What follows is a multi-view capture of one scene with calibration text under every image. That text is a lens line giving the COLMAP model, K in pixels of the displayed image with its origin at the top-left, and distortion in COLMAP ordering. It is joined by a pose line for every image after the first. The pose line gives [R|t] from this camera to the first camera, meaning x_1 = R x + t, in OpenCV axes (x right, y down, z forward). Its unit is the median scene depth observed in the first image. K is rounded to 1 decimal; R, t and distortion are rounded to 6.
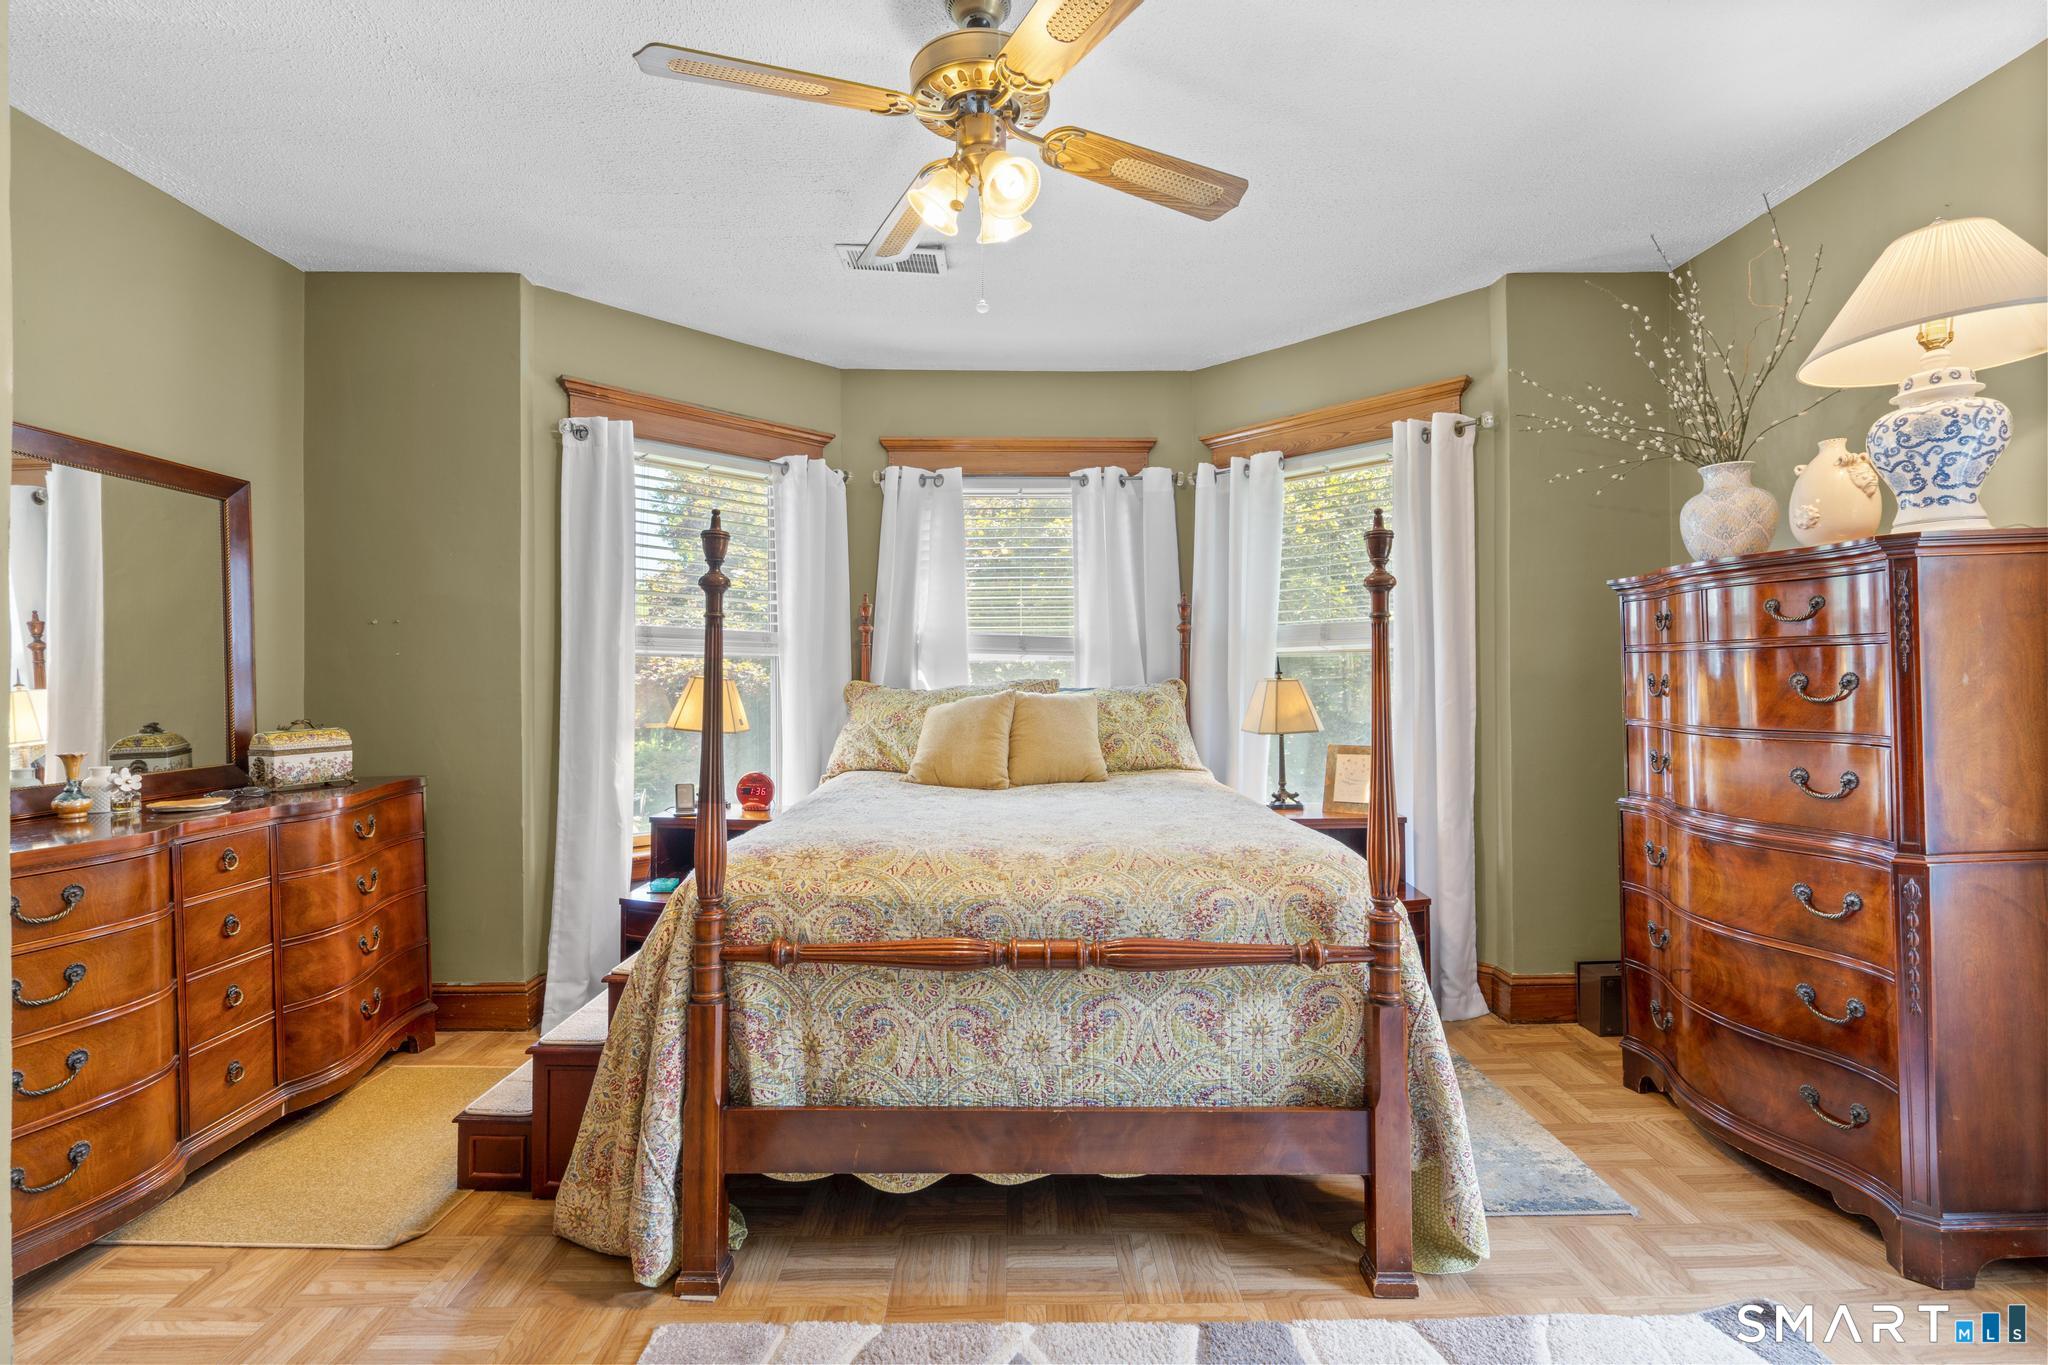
lens RADIAL K [[929.8, 0, 1027.0], [0, 929.8, 678.5], [0, 0, 1]] dist [-0.008643, 0.004181]
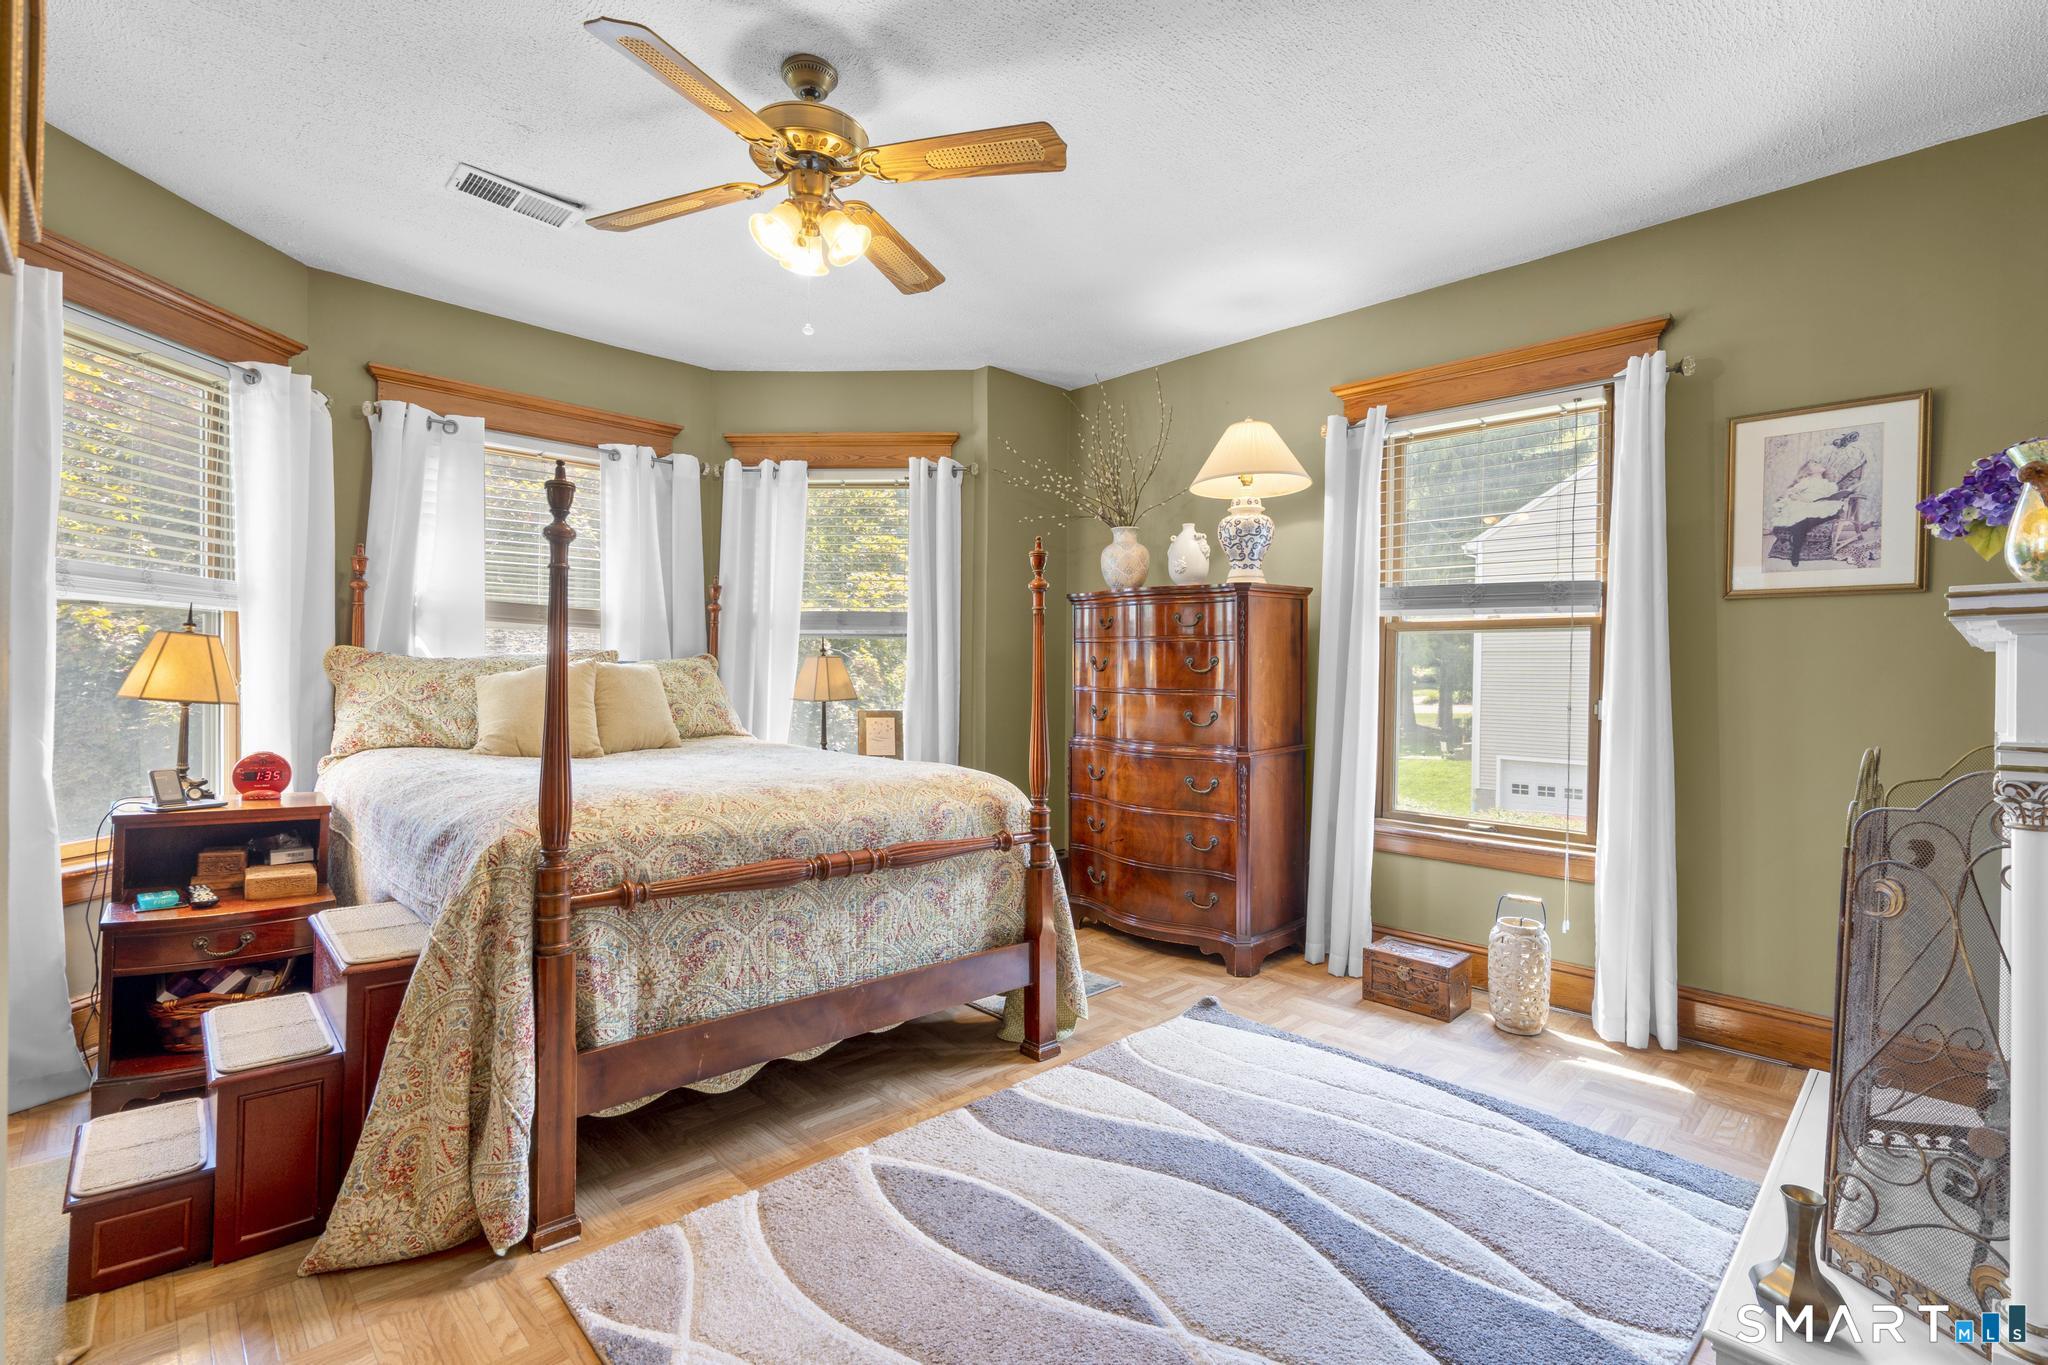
lens RADIAL K [[929.8, 0, 1001.5], [0, 929.8, 677.5], [0, 0, 1]] dist [-0.008643, 0.004181]
pose [[0.734651, 0.012840, 0.678324, -0.656770], [-0.018265, 0.999833, 0.000855, 0.041216], [-0.678199, -0.013018, 0.734763, -0.053432]]
